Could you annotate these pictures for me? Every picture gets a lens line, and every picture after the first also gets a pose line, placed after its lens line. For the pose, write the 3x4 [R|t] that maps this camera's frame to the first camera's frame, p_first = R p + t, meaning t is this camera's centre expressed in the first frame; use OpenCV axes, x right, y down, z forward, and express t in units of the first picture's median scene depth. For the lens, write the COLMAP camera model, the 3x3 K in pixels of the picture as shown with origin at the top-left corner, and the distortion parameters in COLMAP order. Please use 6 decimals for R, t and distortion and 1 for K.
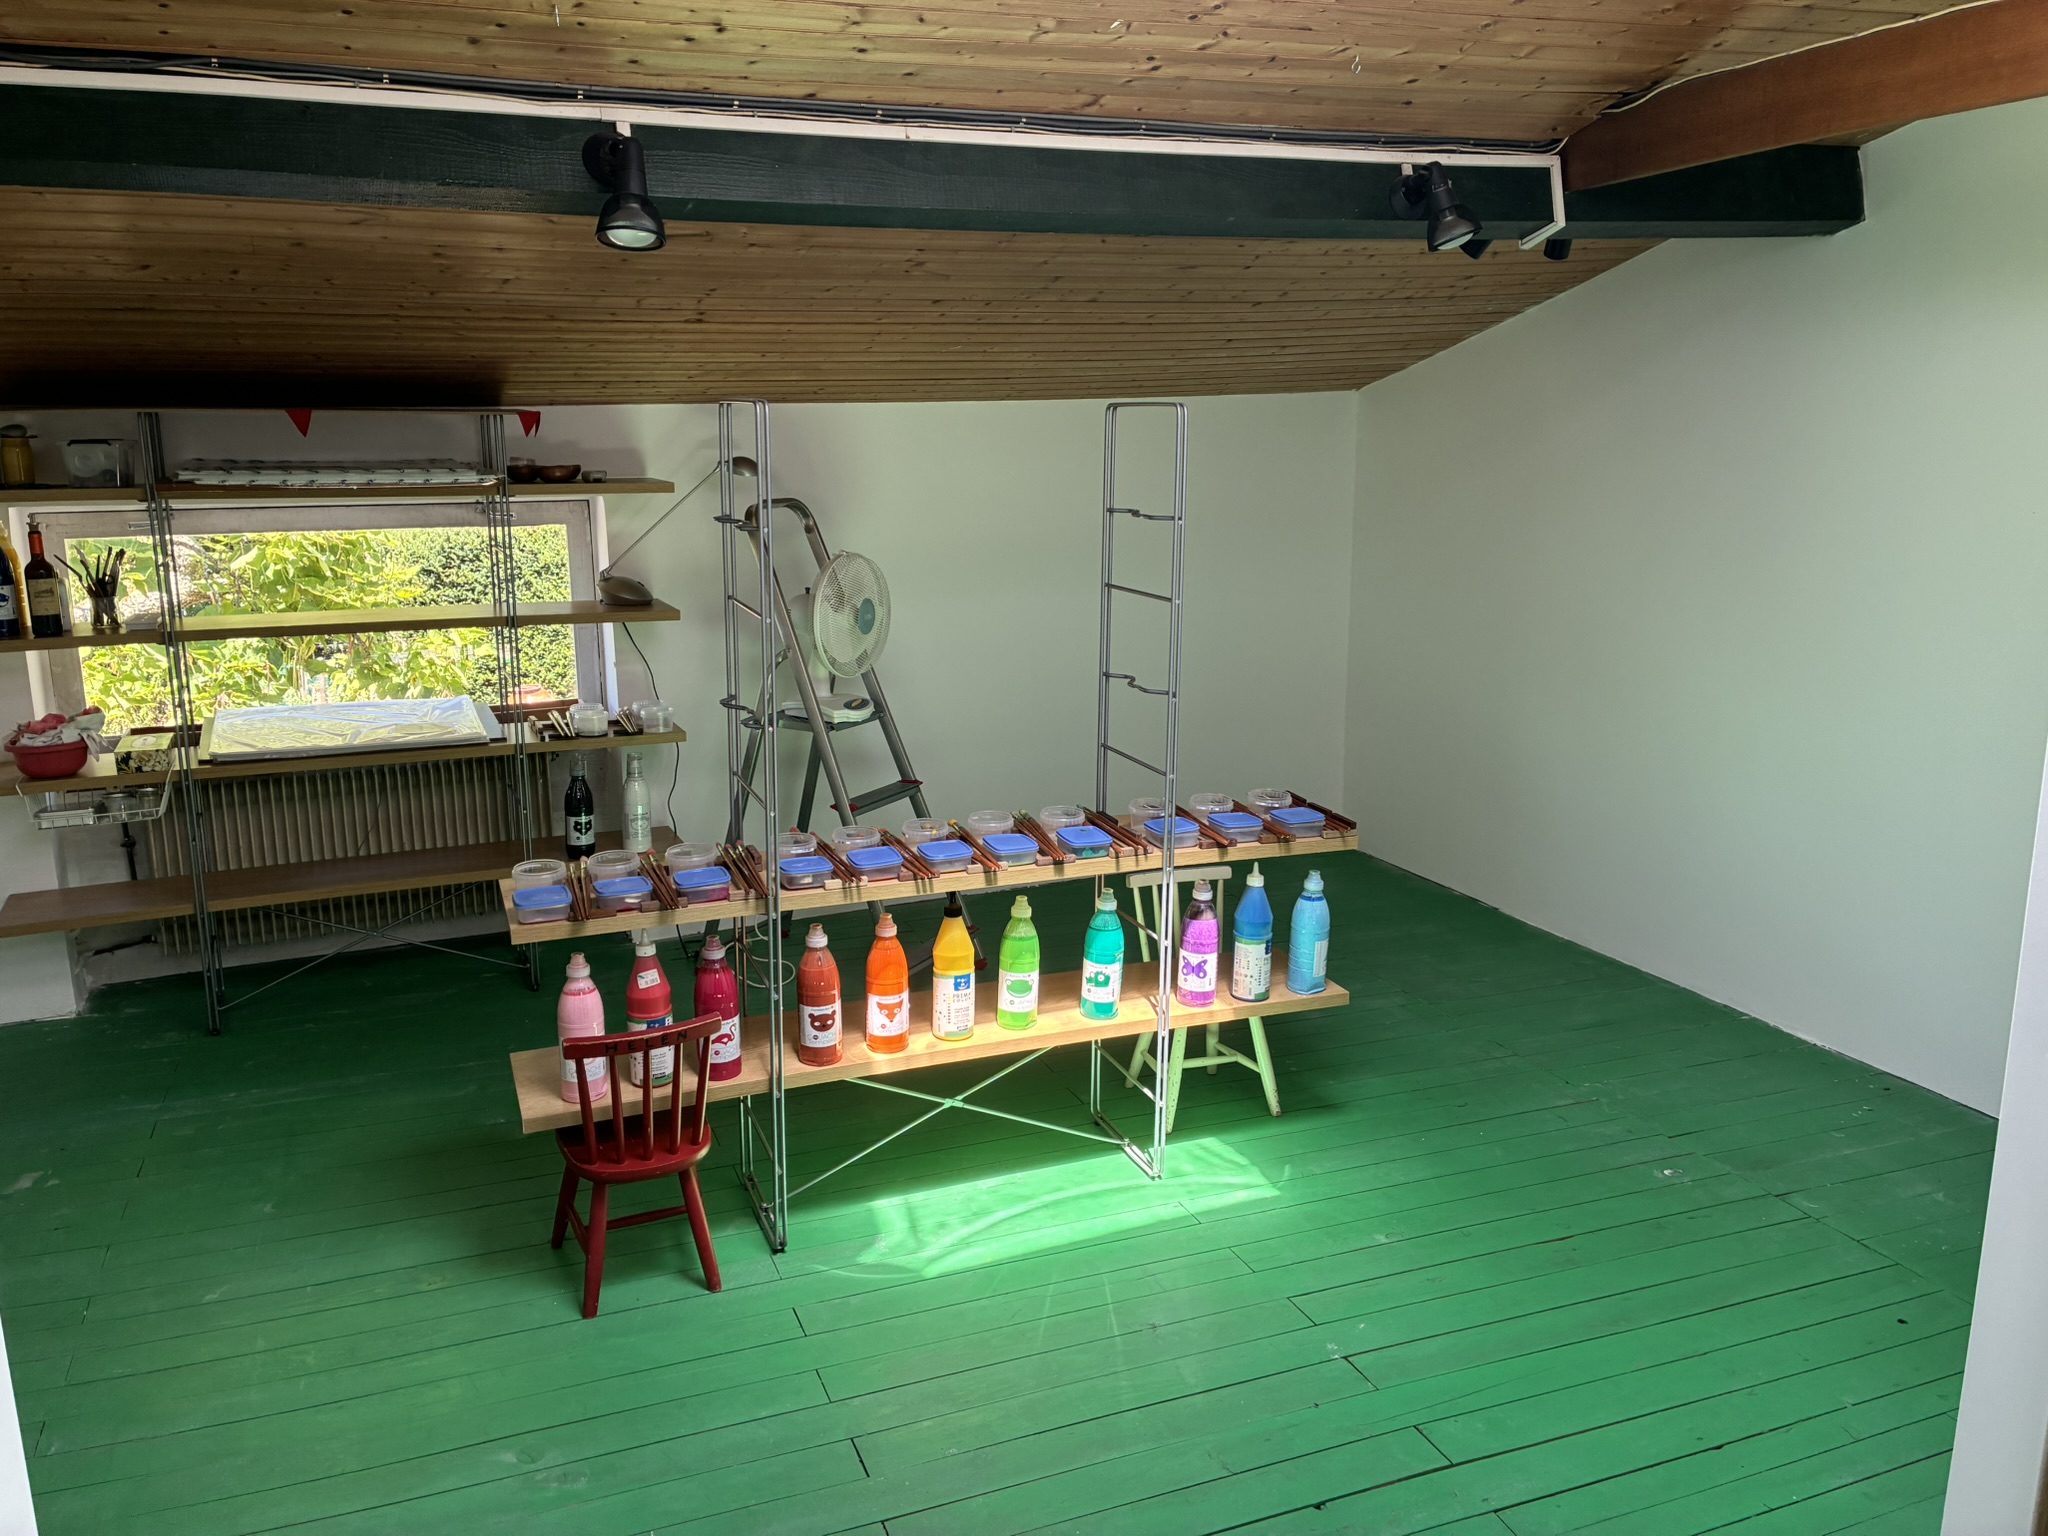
lens RADIAL K [[1584.7, 0, 1020.8], [0, 1584.7, 754.7], [0, 0, 1]] dist [0.053240, -0.053971]
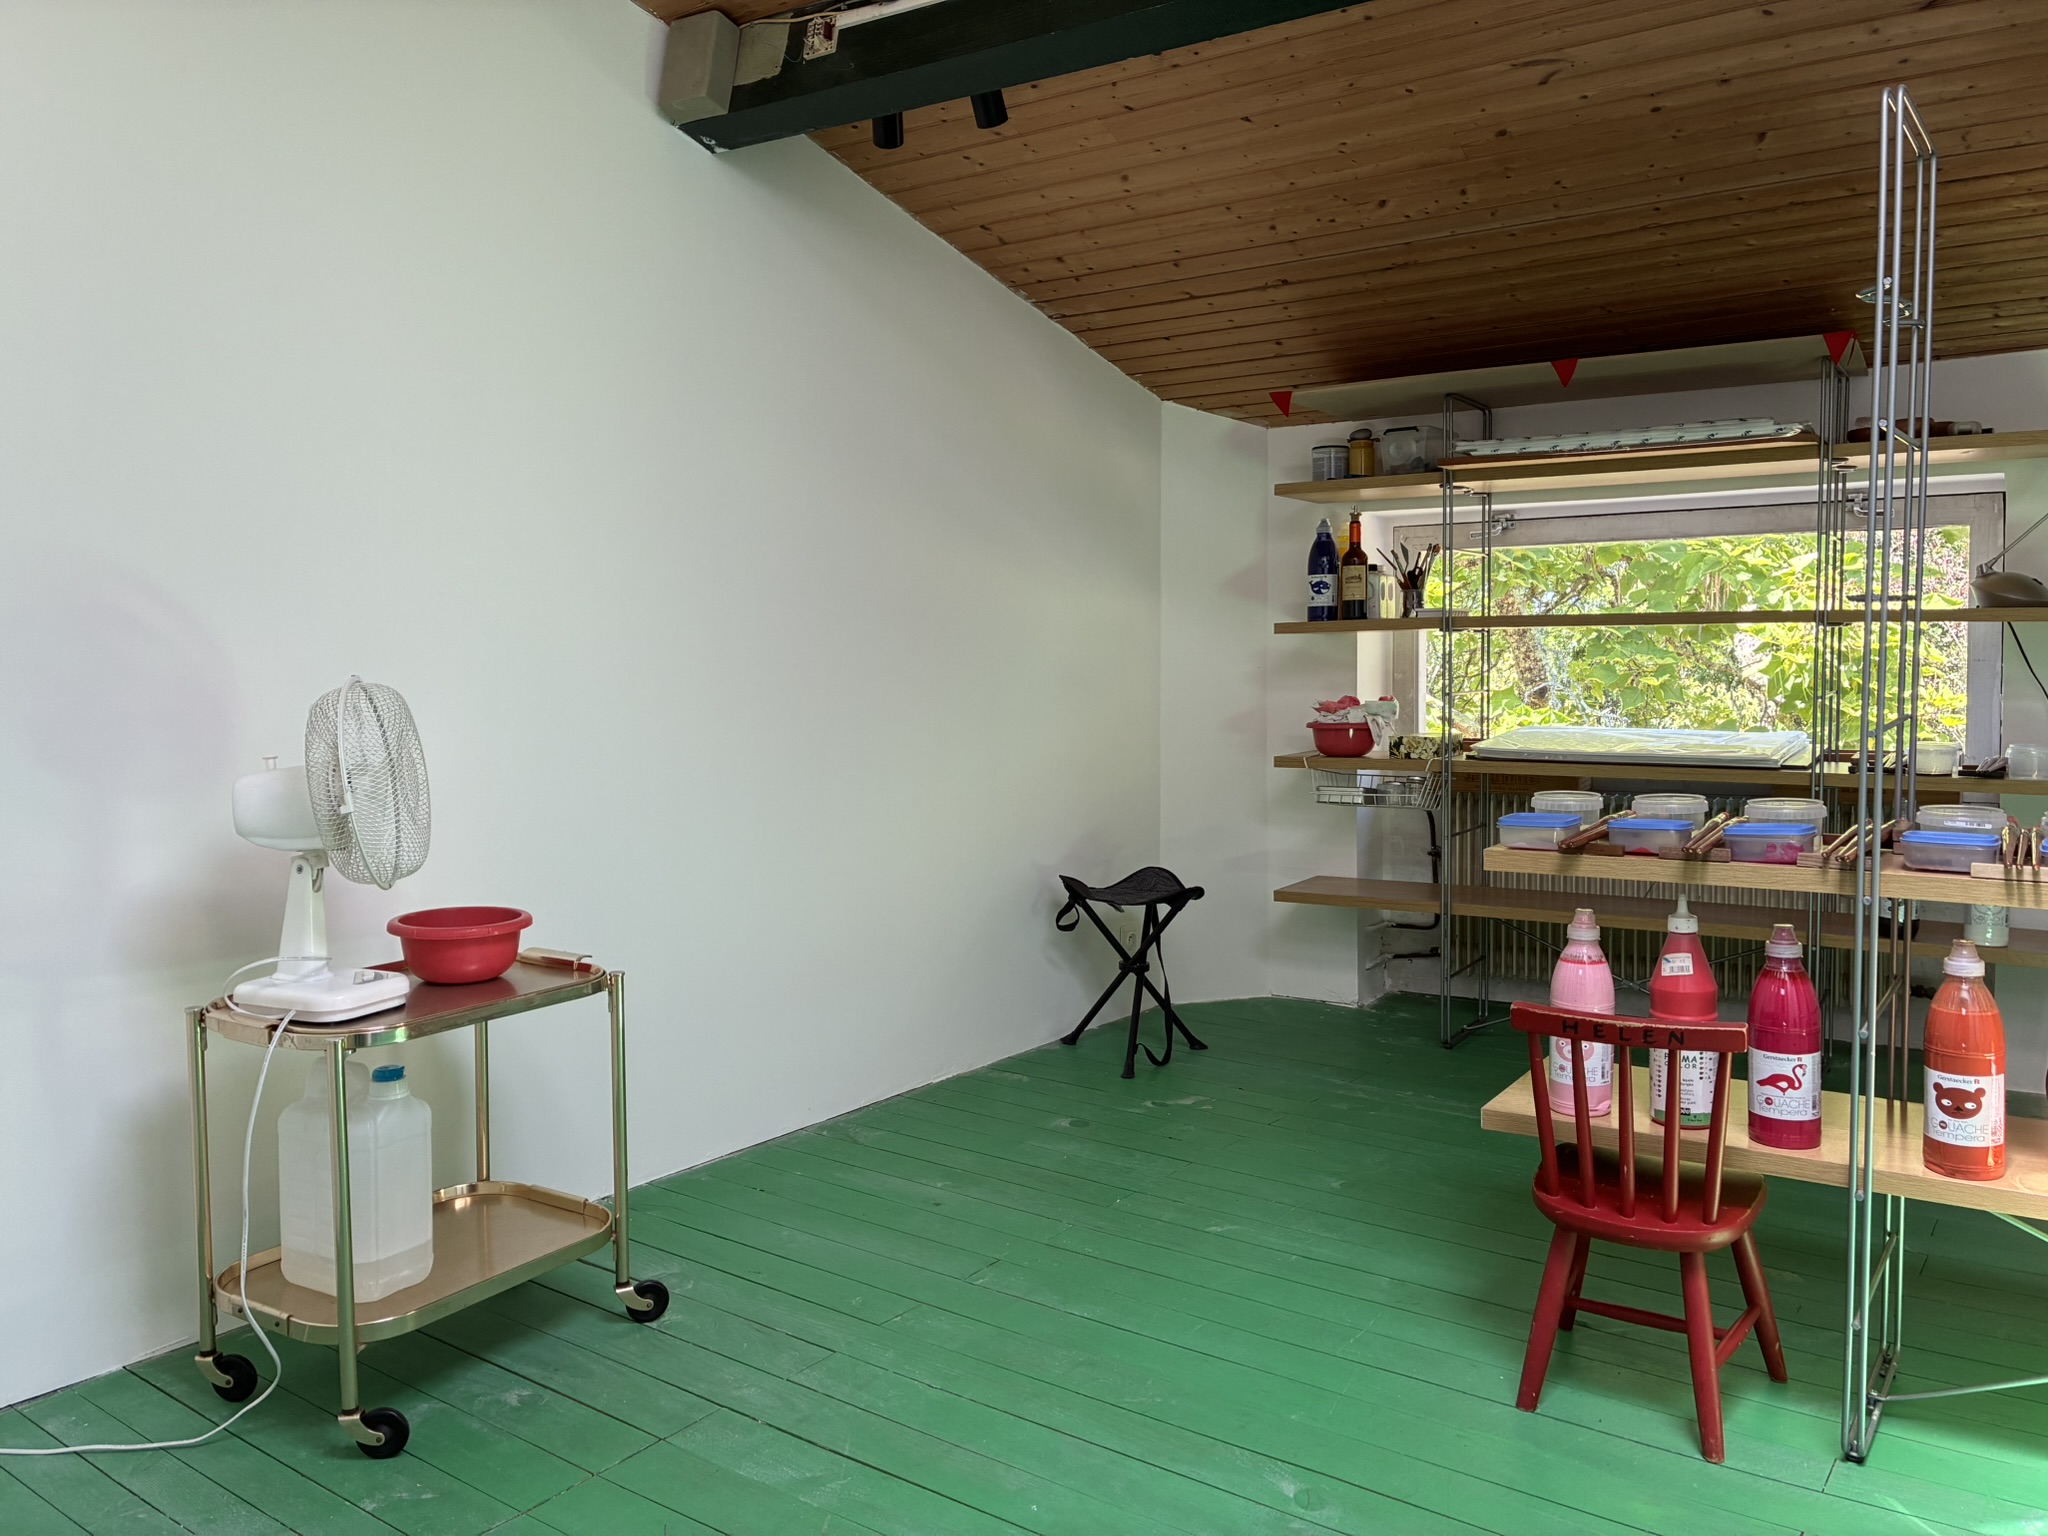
lens RADIAL K [[1584.7, 0, 1017.6], [0, 1584.7, 731.6], [0, 0, 1]] dist [0.053240, -0.053971]
pose [[0.544382, 0.039802, -0.837893, 0.173176], [-0.168793, 0.983640, -0.062940, 0.118018], [0.821680, 0.175694, 0.542194, 0.318368]]
